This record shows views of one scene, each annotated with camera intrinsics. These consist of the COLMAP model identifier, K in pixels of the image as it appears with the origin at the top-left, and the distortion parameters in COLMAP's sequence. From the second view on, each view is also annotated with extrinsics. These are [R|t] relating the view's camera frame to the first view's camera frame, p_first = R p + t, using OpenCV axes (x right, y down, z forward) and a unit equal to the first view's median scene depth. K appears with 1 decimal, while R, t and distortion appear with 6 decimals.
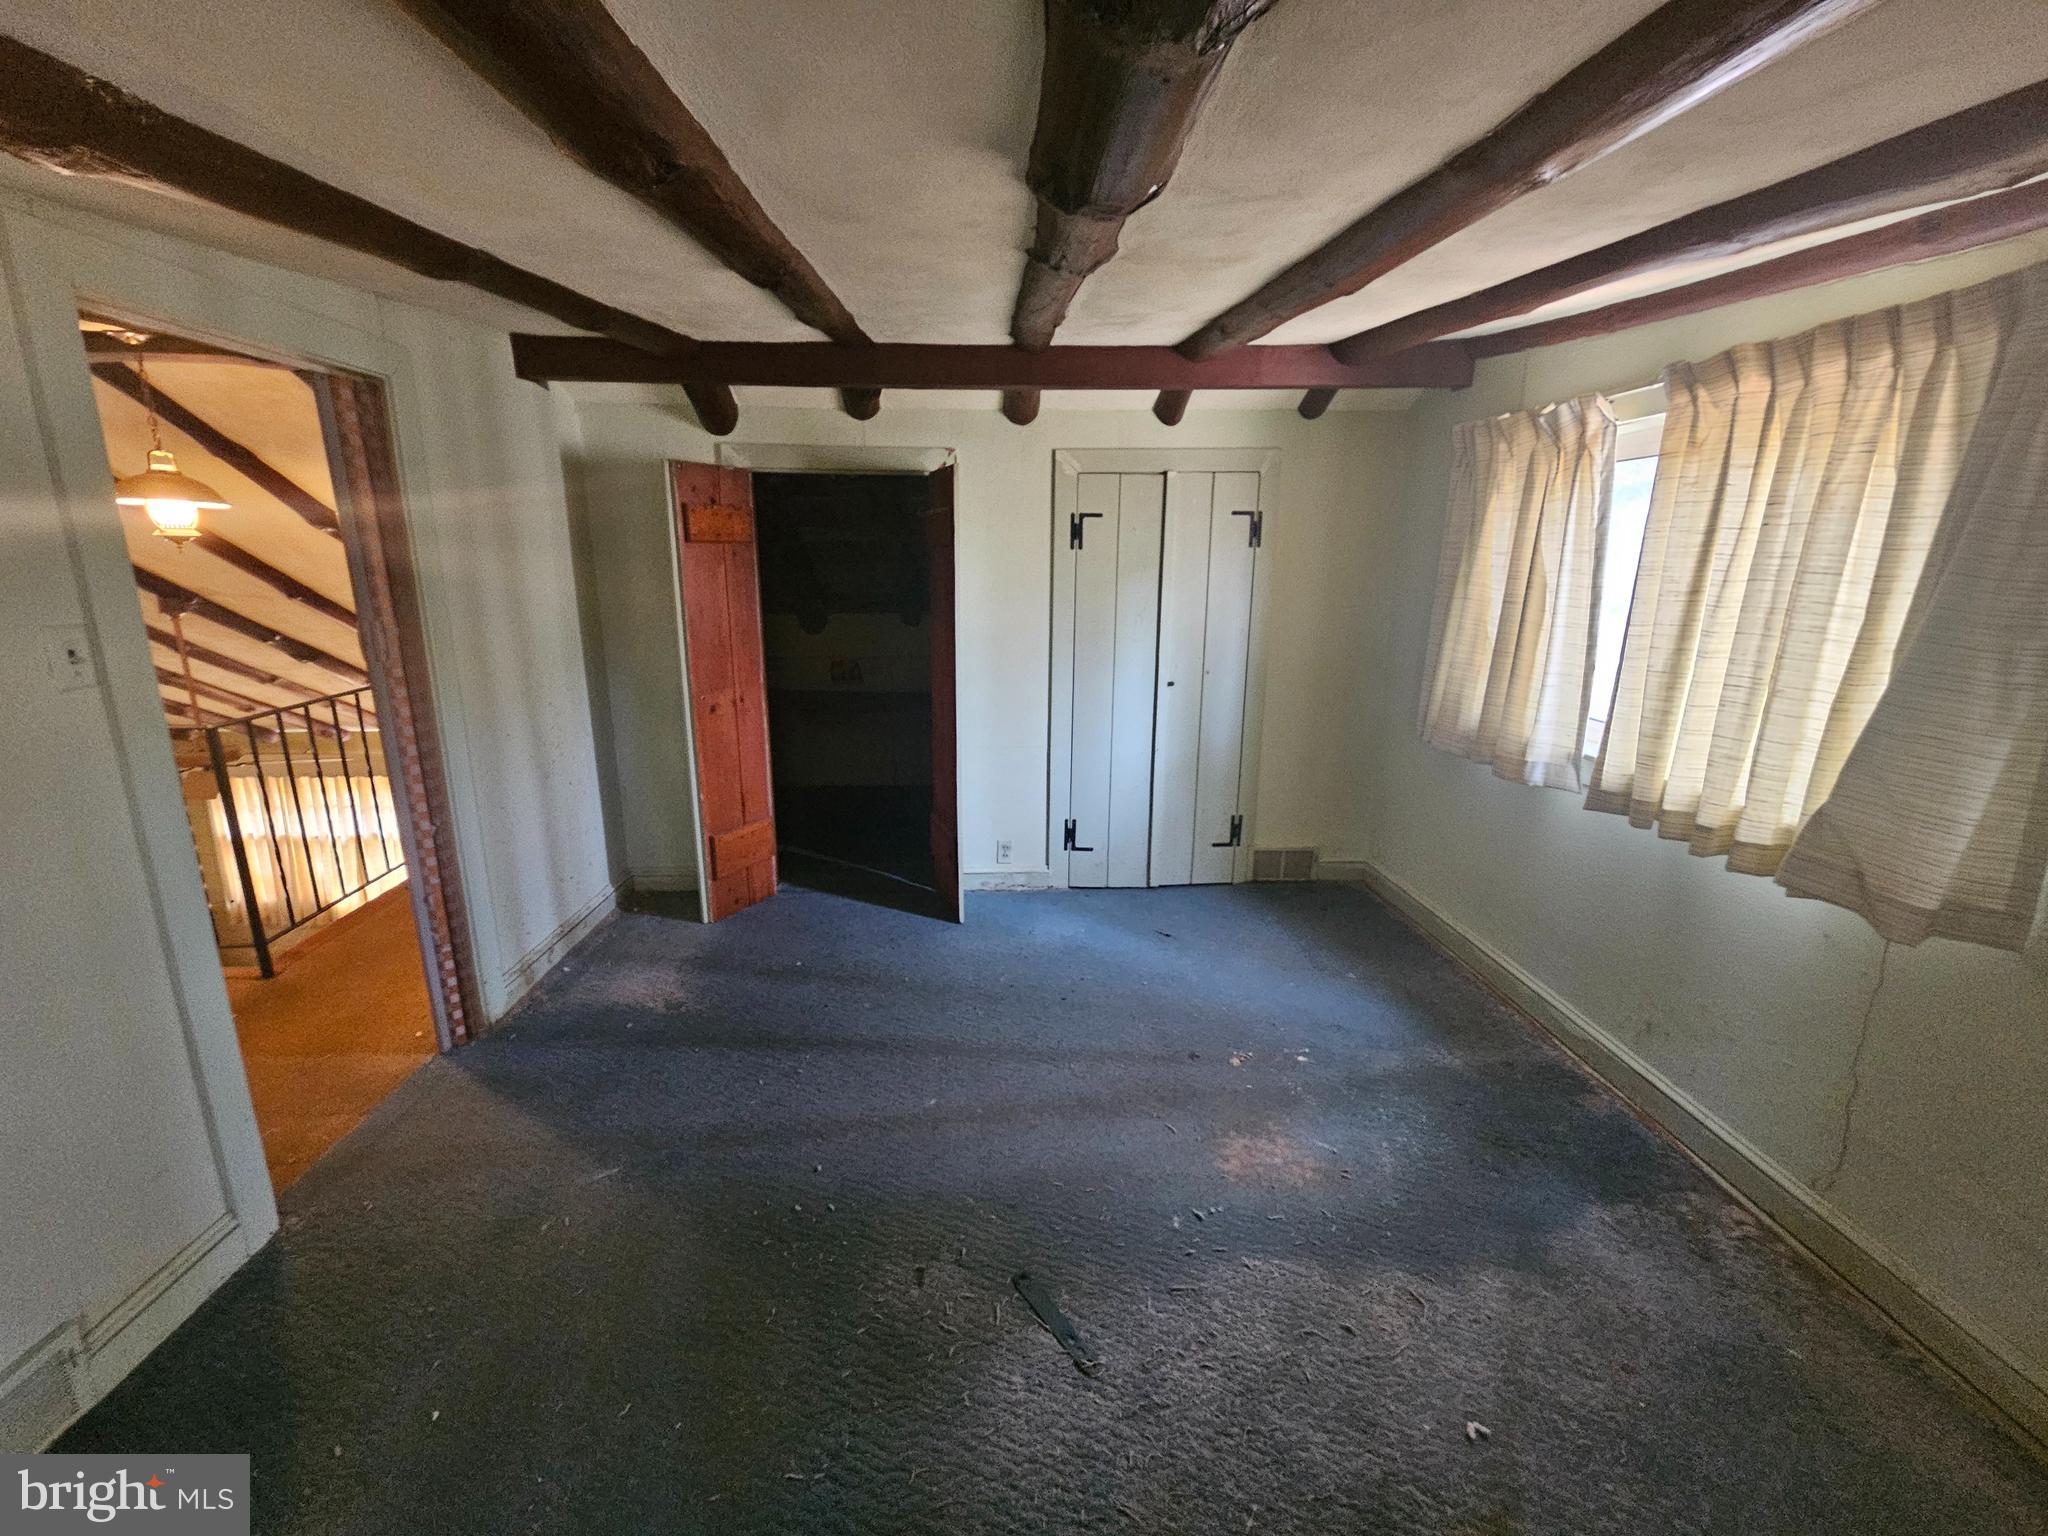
lens RADIAL K [[839.5, 0, 1017.1], [0, 839.5, 750.9], [0, 0, 1]] dist [-0.010361, 0.005084]
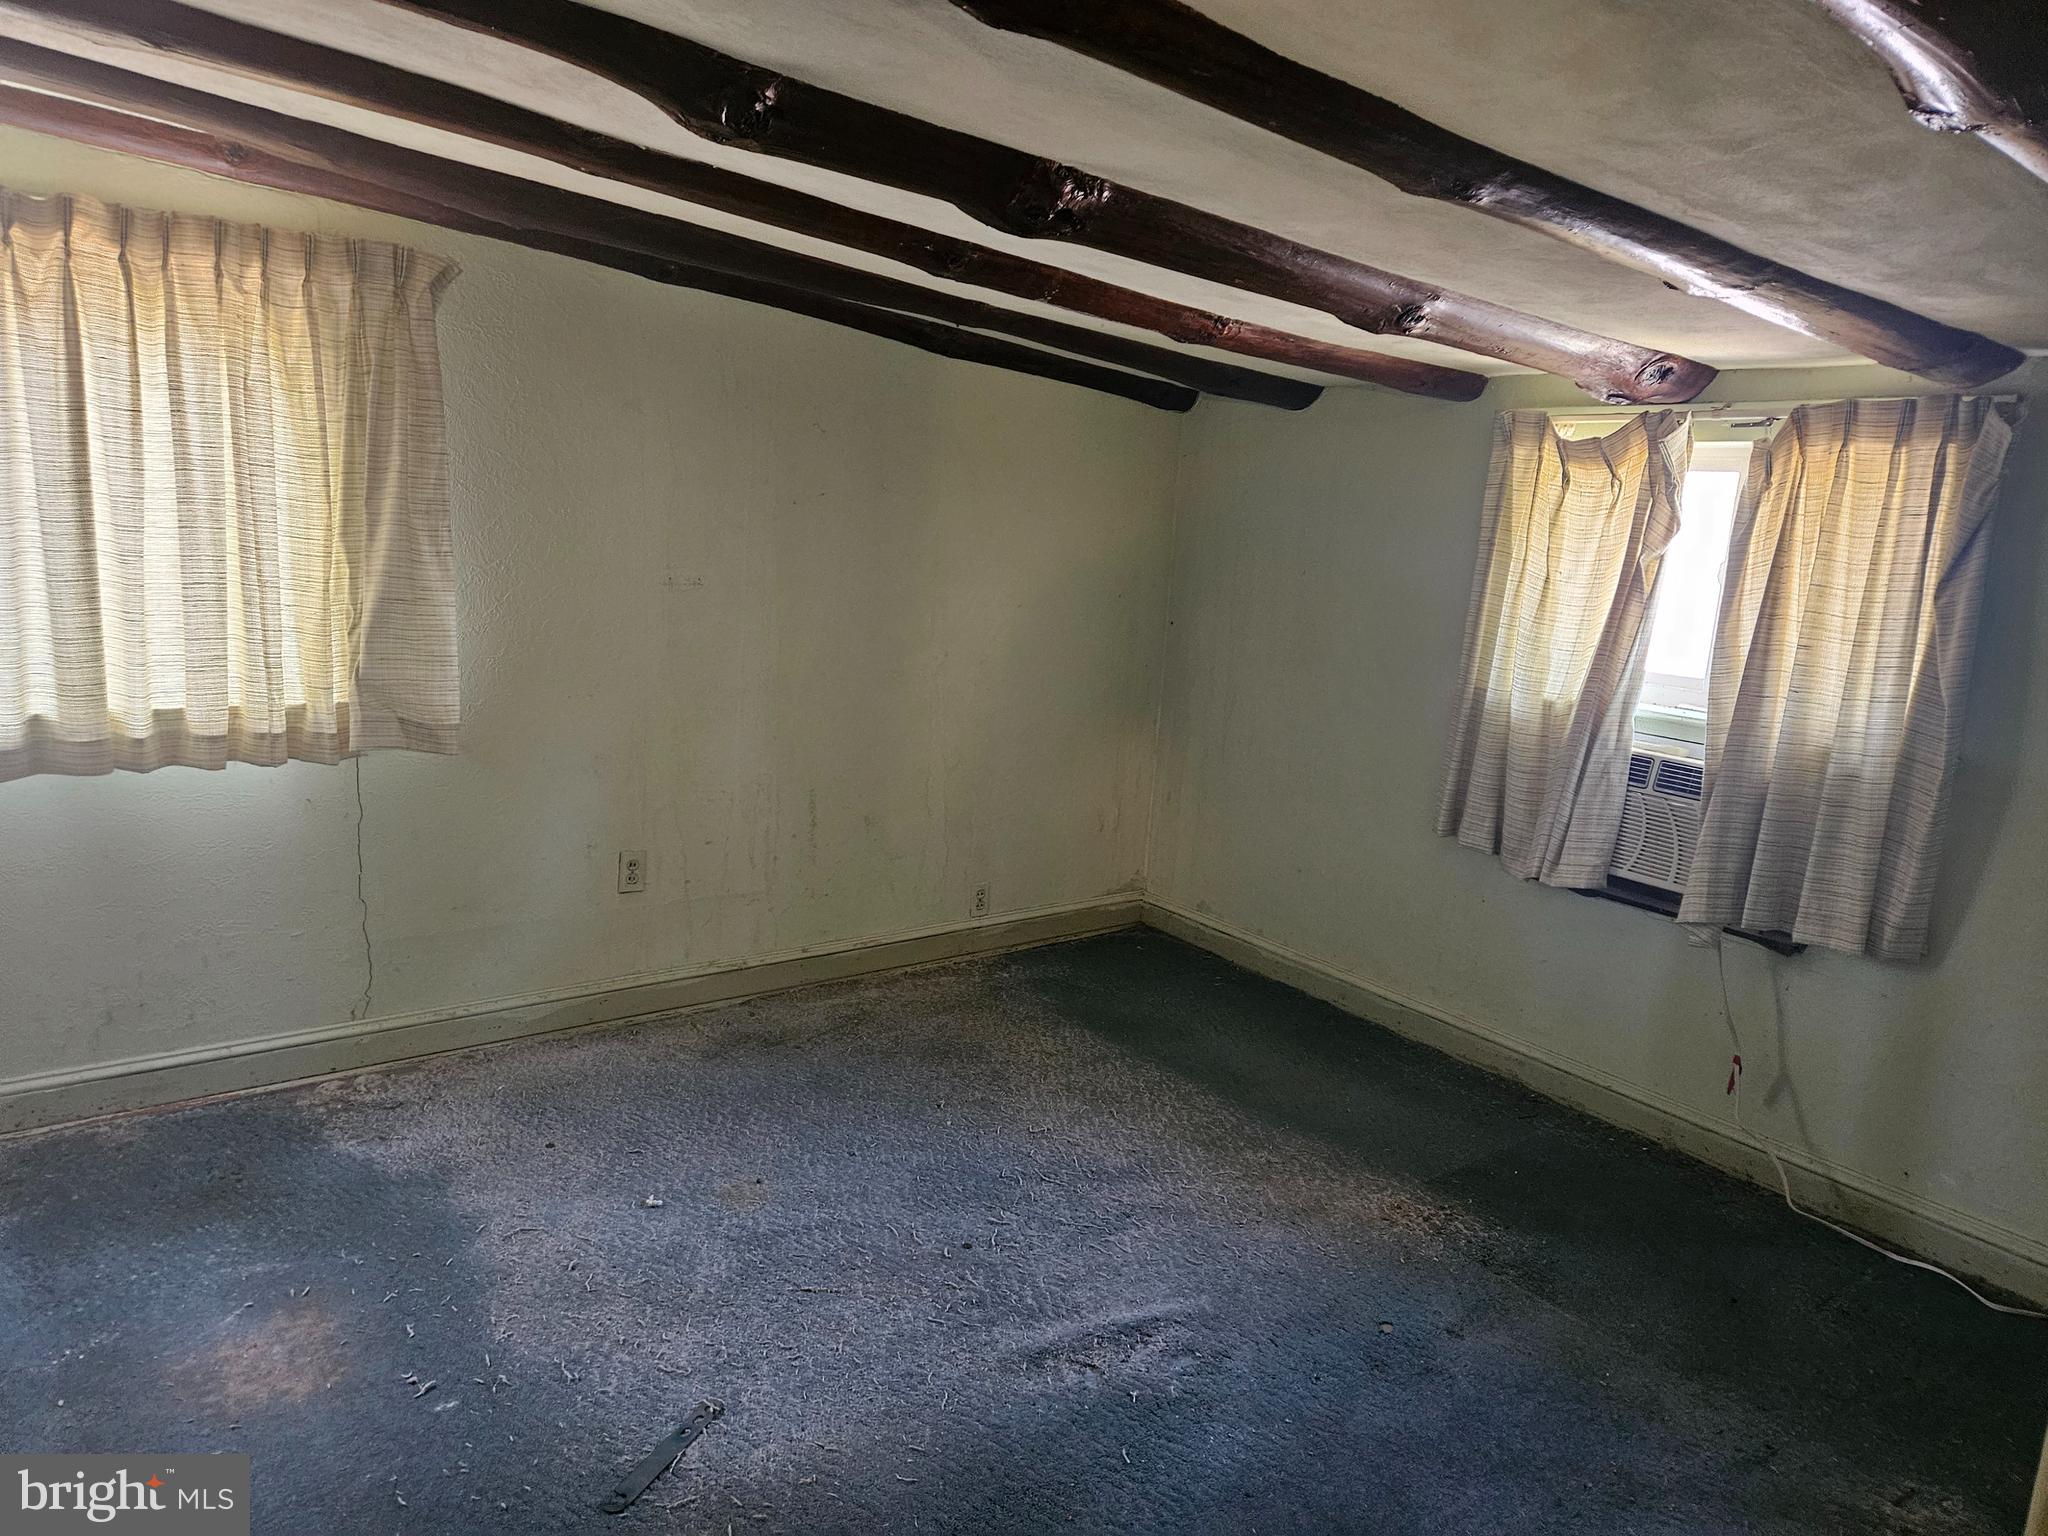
lens RADIAL K [[1365.0, 0, 1008.7], [0, 1365.0, 764.1], [0, 0, 1]] dist [0.096888, -0.083174]
pose [[-0.545151, -0.197664, 0.814702, -1.013452], [0.131368, 0.939659, 0.315885, -0.279420], [-0.827981, 0.279231, -0.486289, 1.132794]]
